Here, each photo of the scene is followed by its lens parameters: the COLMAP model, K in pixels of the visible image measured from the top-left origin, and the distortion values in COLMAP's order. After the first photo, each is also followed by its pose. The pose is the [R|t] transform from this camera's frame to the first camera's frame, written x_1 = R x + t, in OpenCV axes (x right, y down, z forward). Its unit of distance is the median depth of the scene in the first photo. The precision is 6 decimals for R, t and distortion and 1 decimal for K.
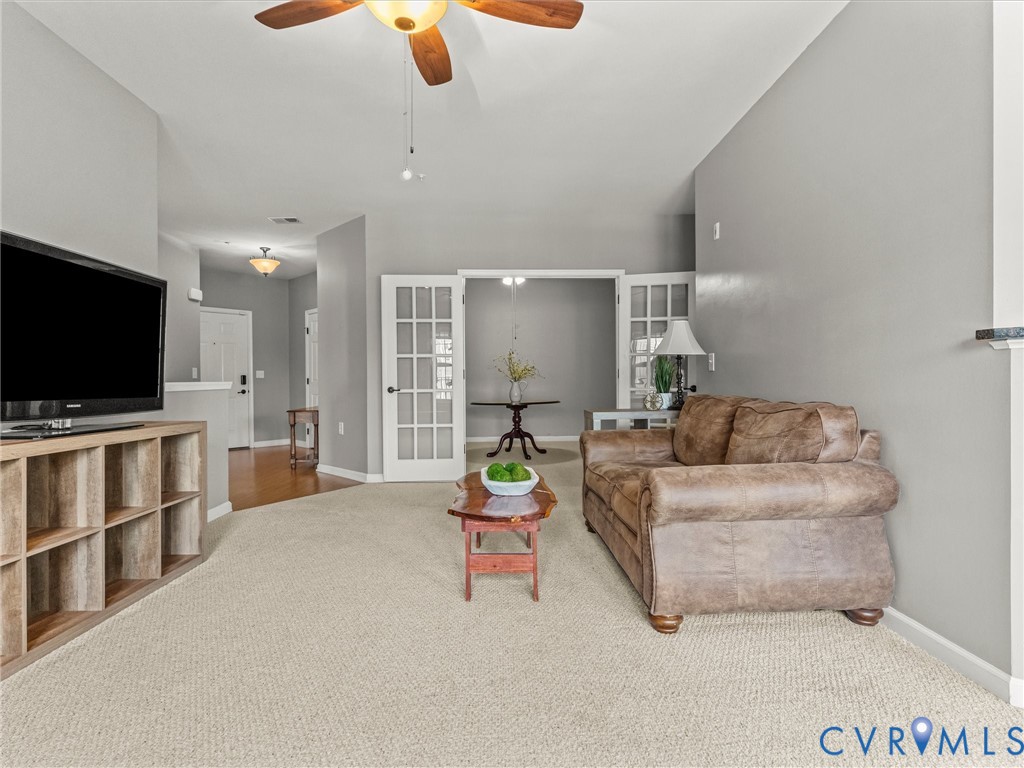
lens RADIAL K [[503.4, 0, 513.5], [0, 503.4, 386.4], [0, 0, 1]] dist [-0.002992, -0.000681]
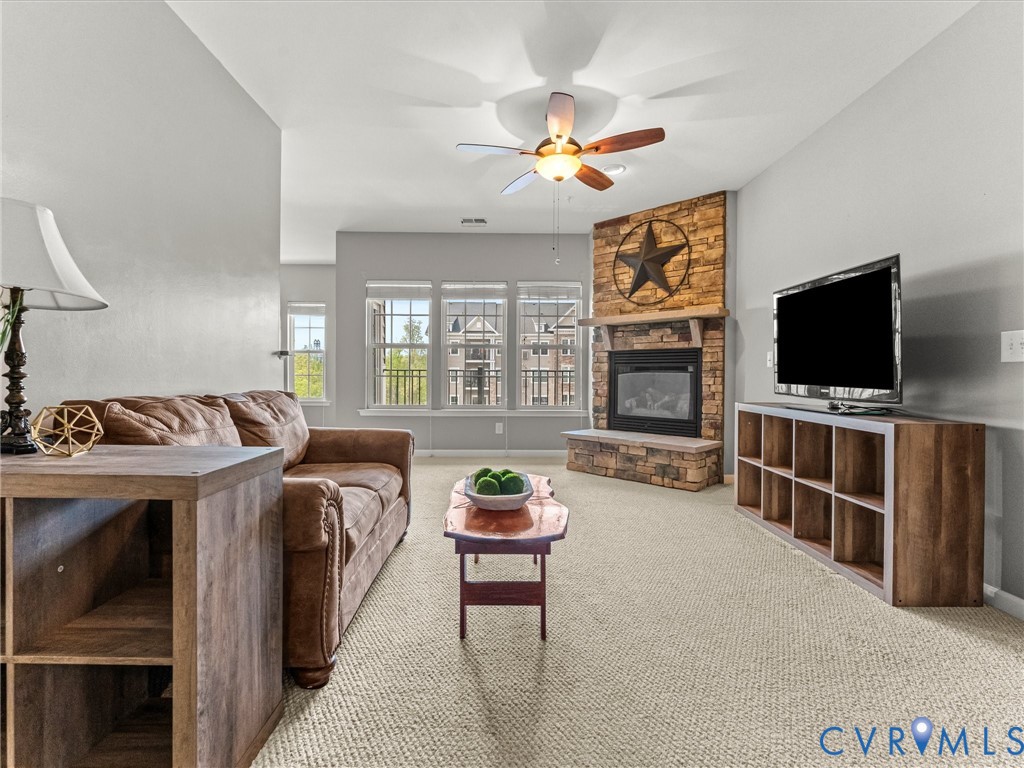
lens RADIAL K [[489.9, 0, 510.4], [0, 489.9, 377.7], [0, 0, 1]] dist [-0.002661, -0.000981]
pose [[-0.999787, 0.002559, 0.020491, -0.029859], [0.002889, 0.999866, 0.016083, -0.007846], [-0.020447, 0.016139, -0.999661, 0.993362]]
